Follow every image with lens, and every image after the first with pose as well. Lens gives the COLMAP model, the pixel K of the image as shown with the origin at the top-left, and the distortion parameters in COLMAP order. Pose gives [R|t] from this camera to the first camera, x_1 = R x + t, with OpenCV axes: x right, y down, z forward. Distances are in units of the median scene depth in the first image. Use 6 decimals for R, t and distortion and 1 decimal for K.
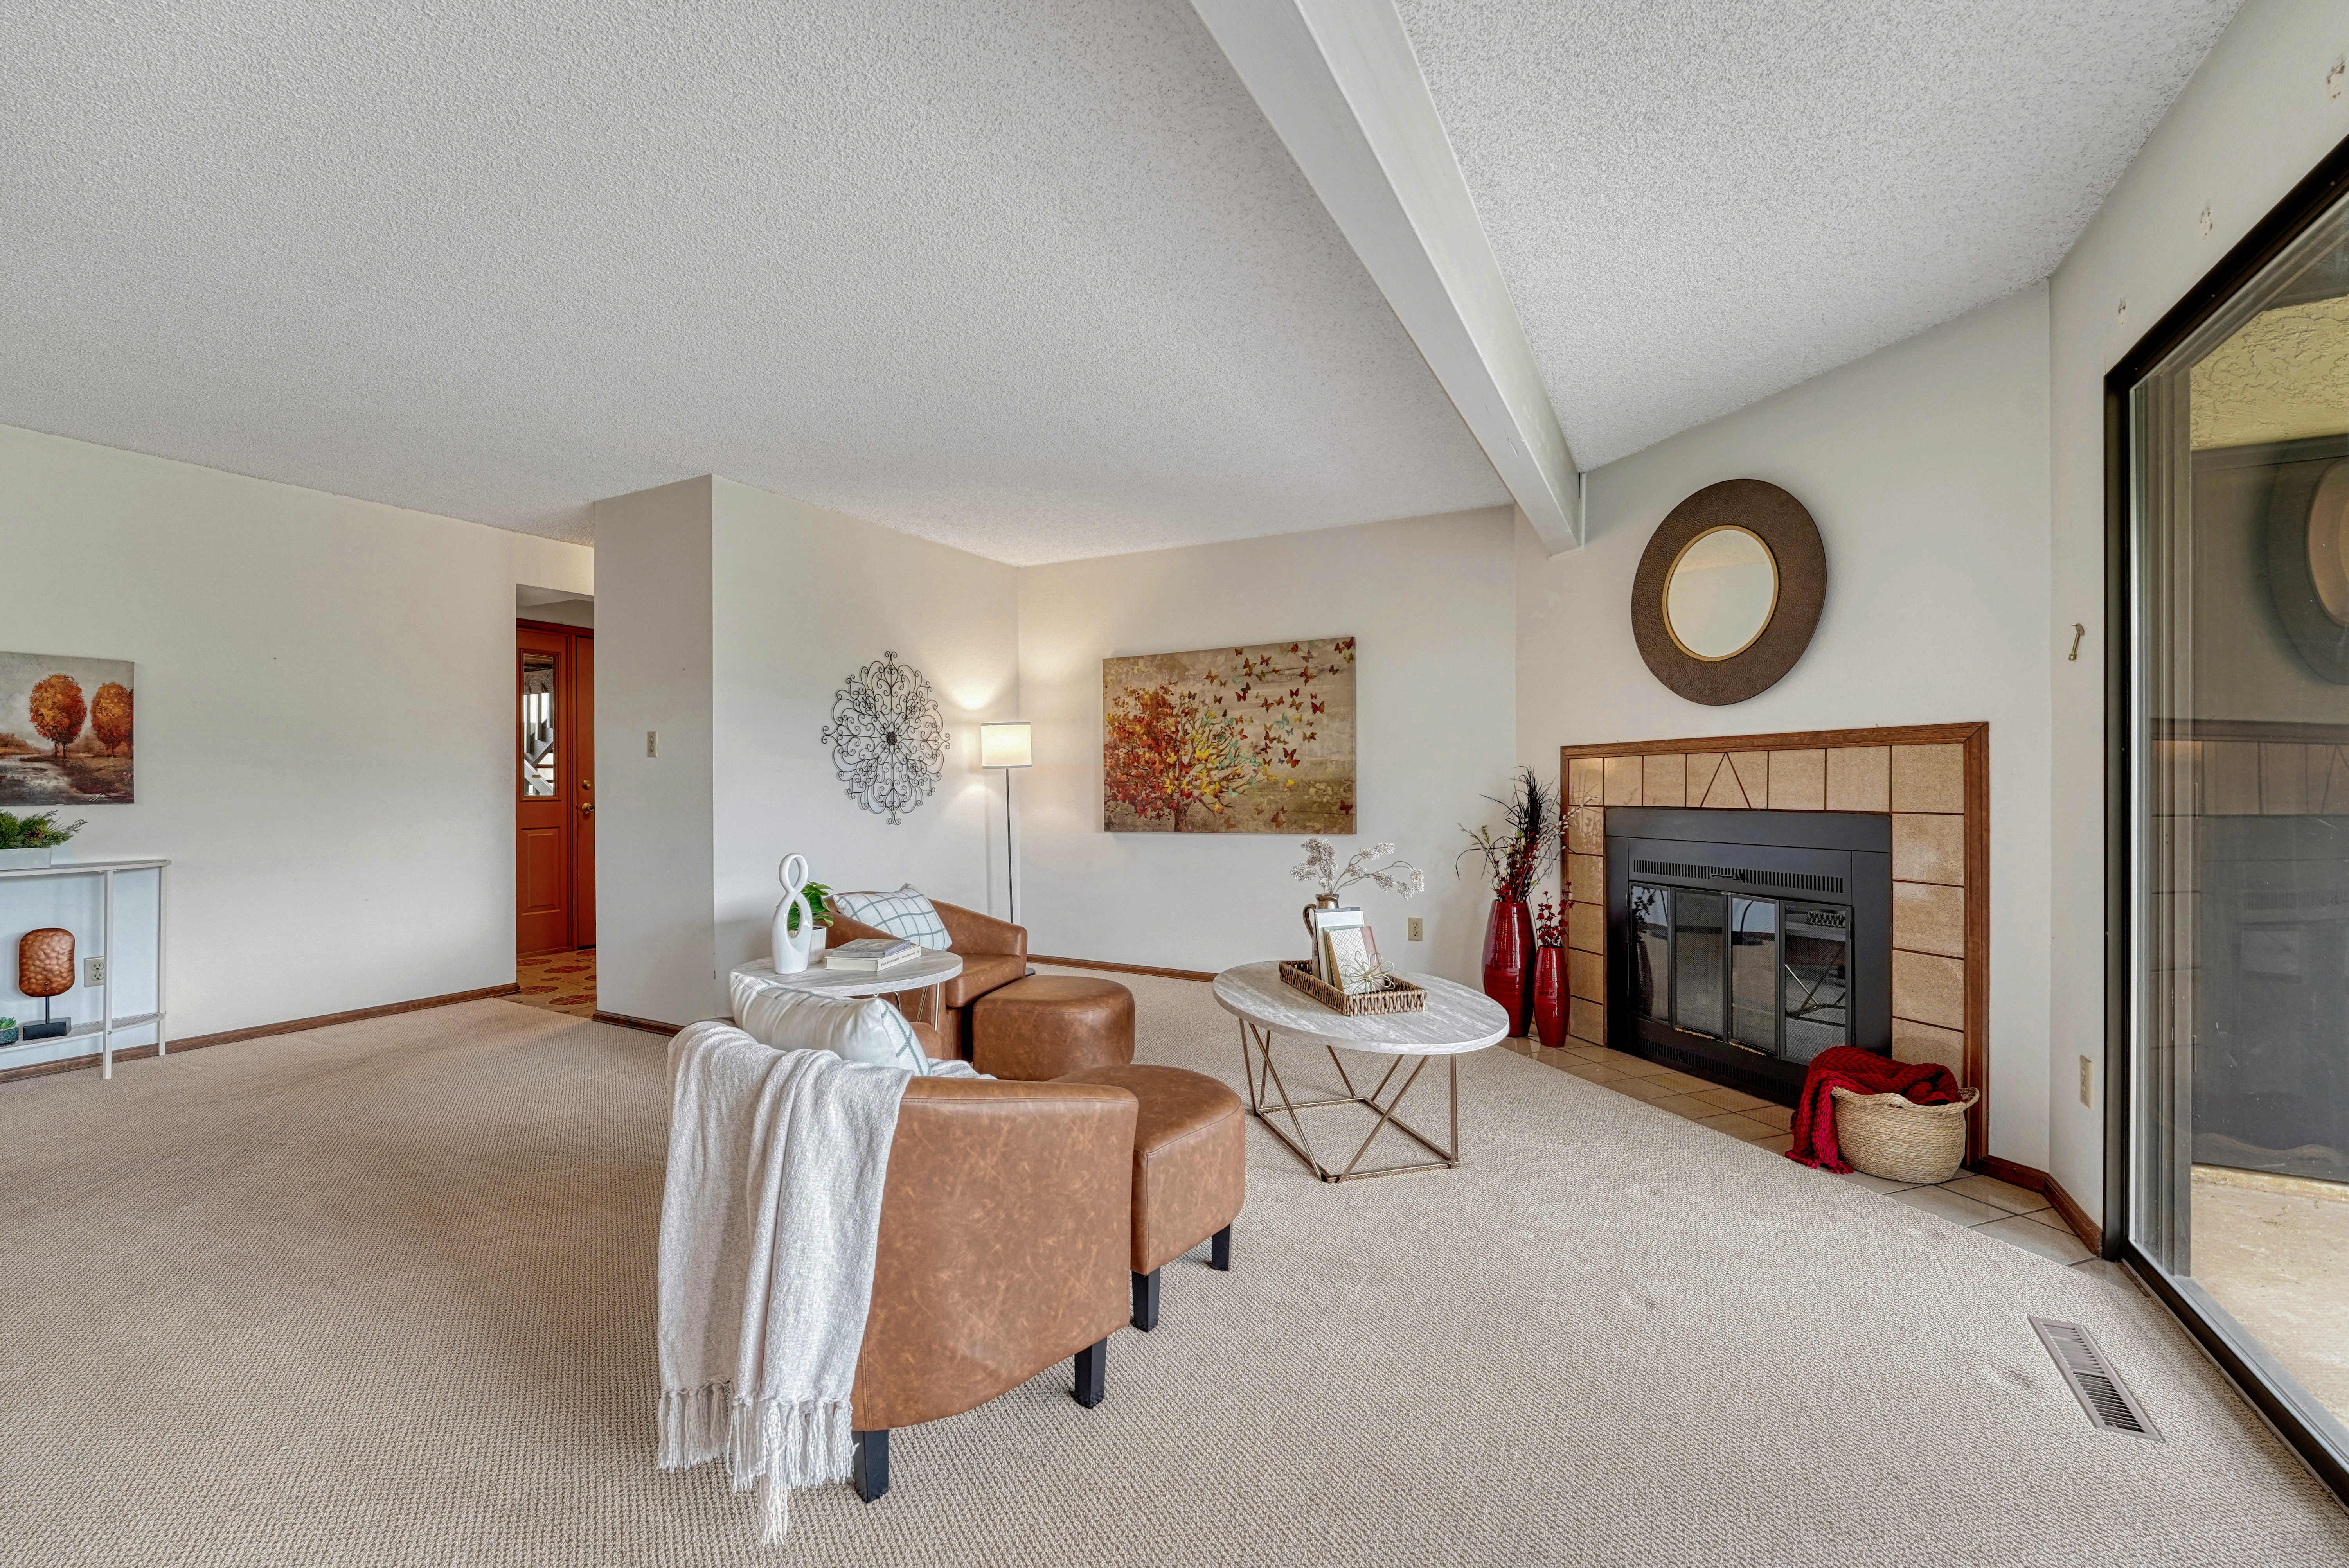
lens RADIAL K [[989.3, 0, 1177.4], [0, 989.3, 775.8], [0, 0, 1]] dist [0.000536, 0.000980]
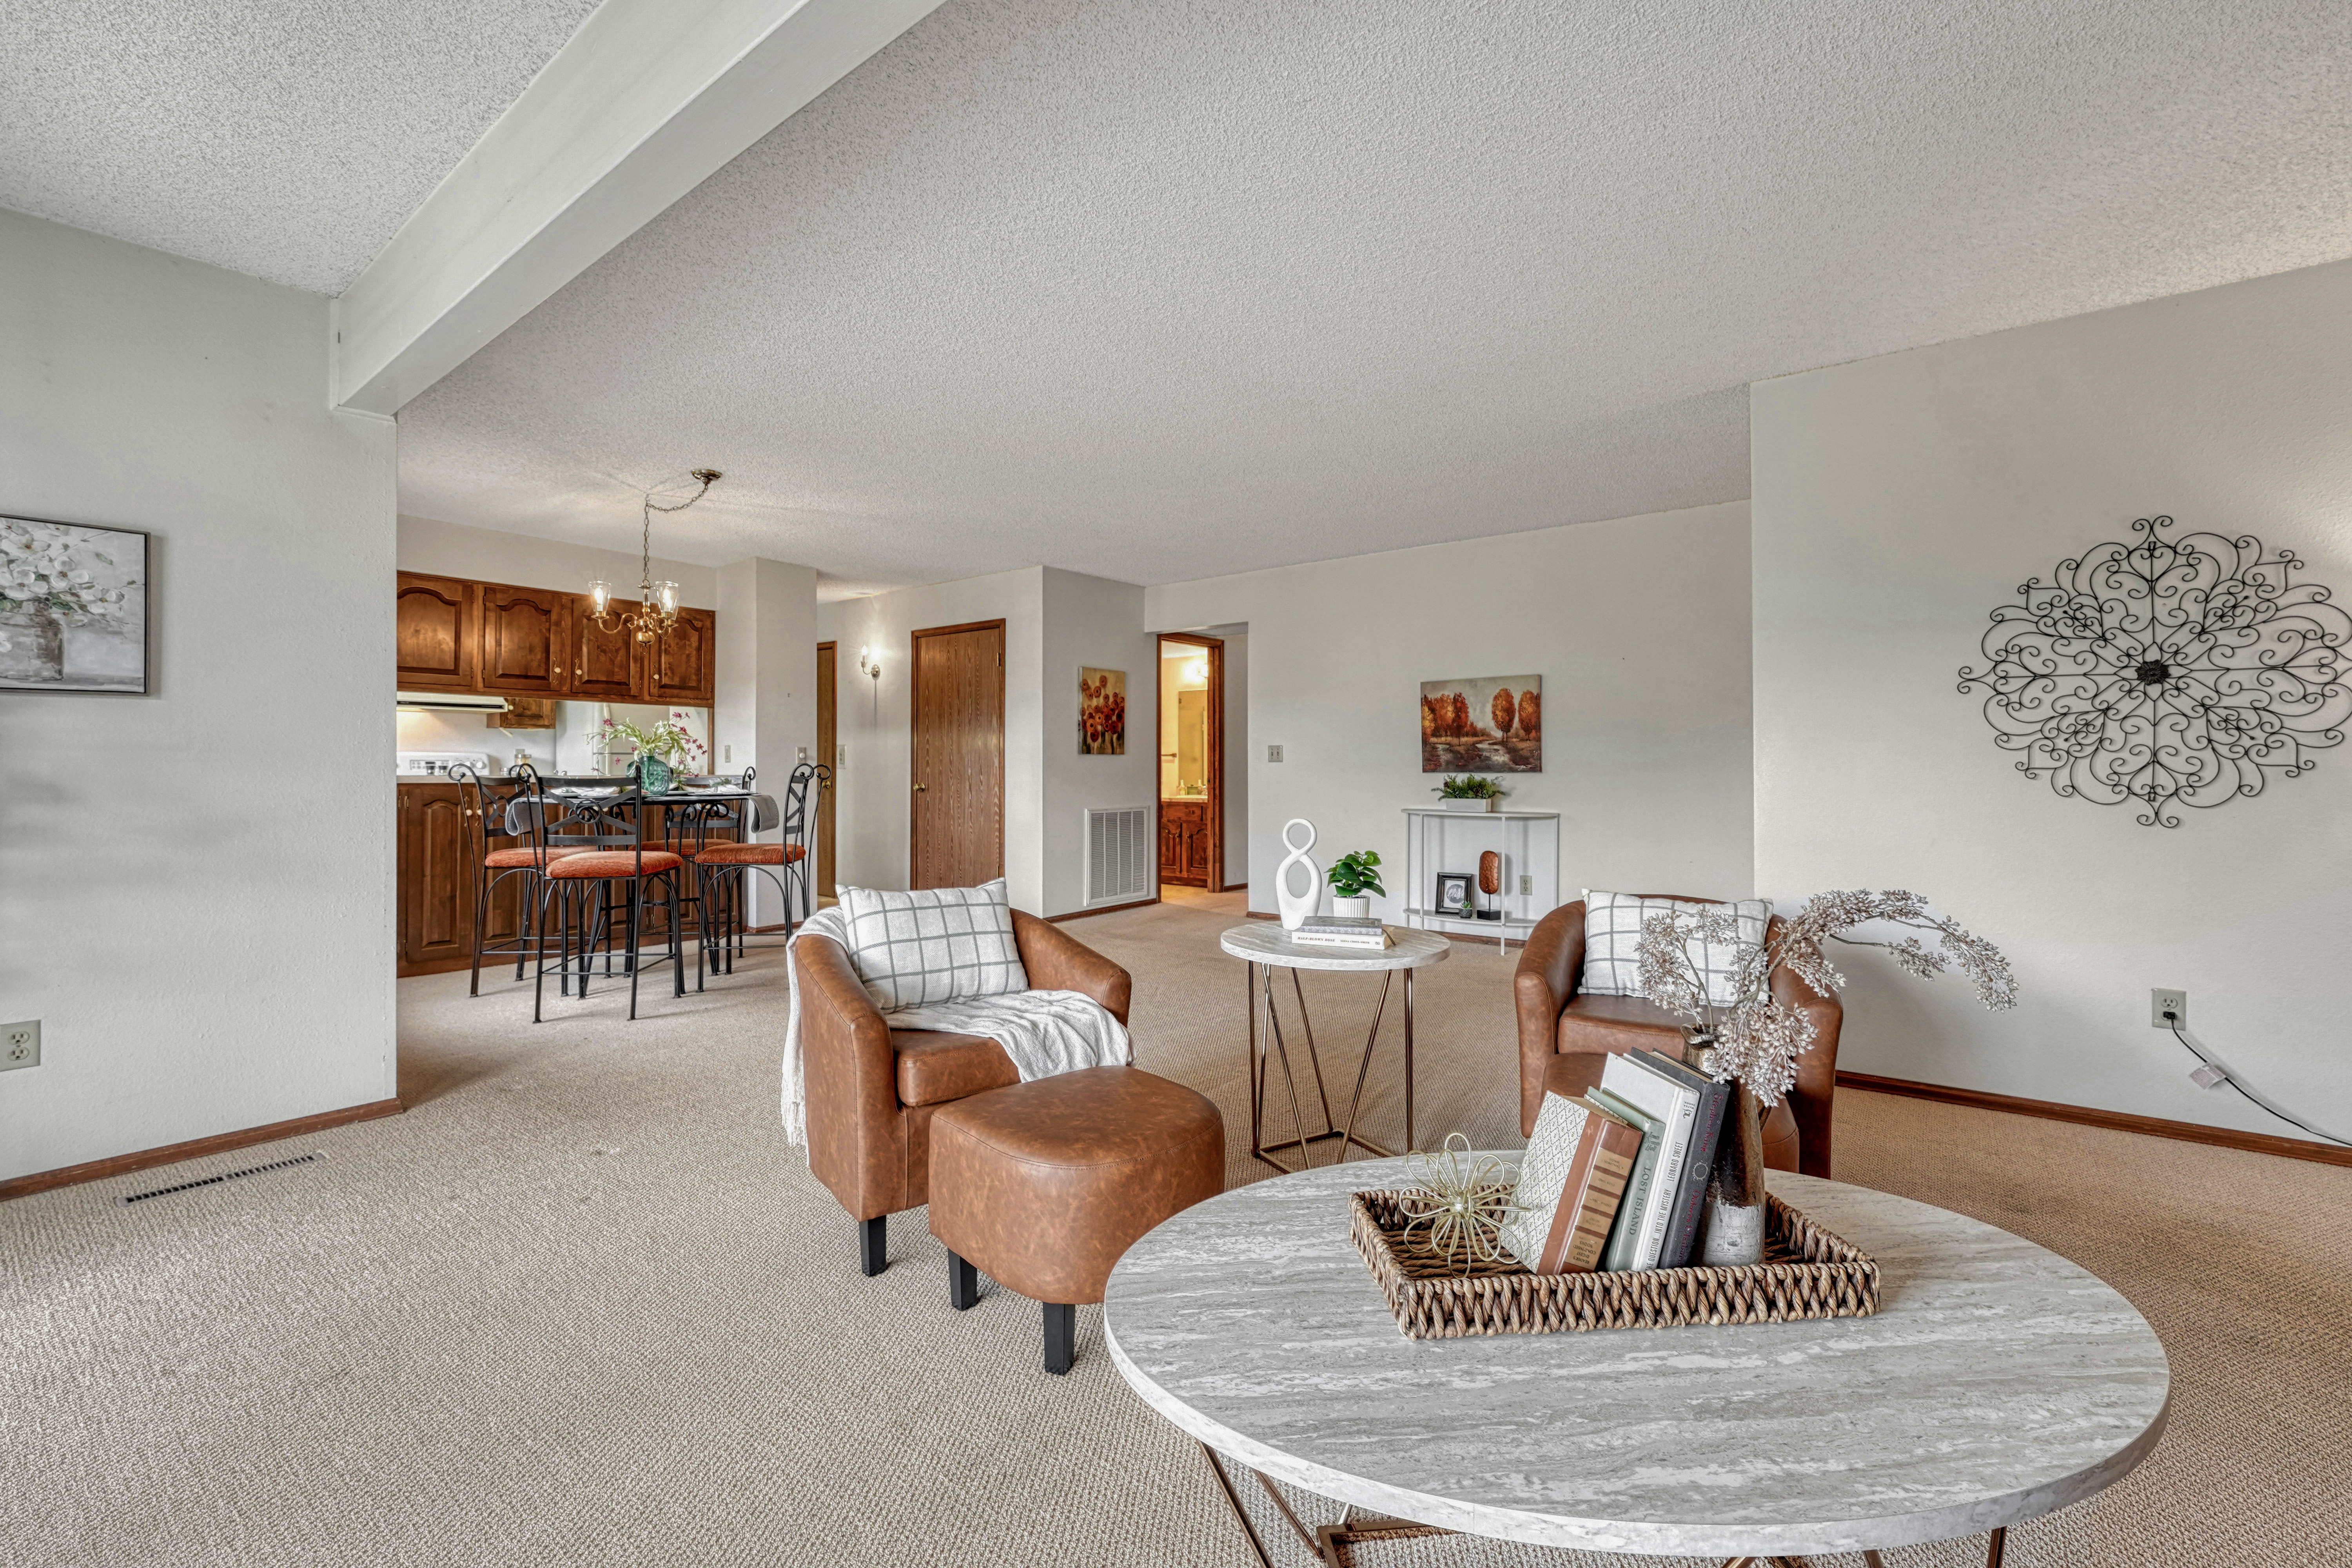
lens RADIAL K [[990.7, 0, 1178.9], [0, 990.7, 775.8], [0, 0, 1]] dist [0.000536, 0.000980]
pose [[-0.152776, 0.011145, -0.988198, 0.457890], [0.006720, 0.999925, 0.010239, 0.014290], [0.988238, -0.005076, -0.152840, 0.704303]]
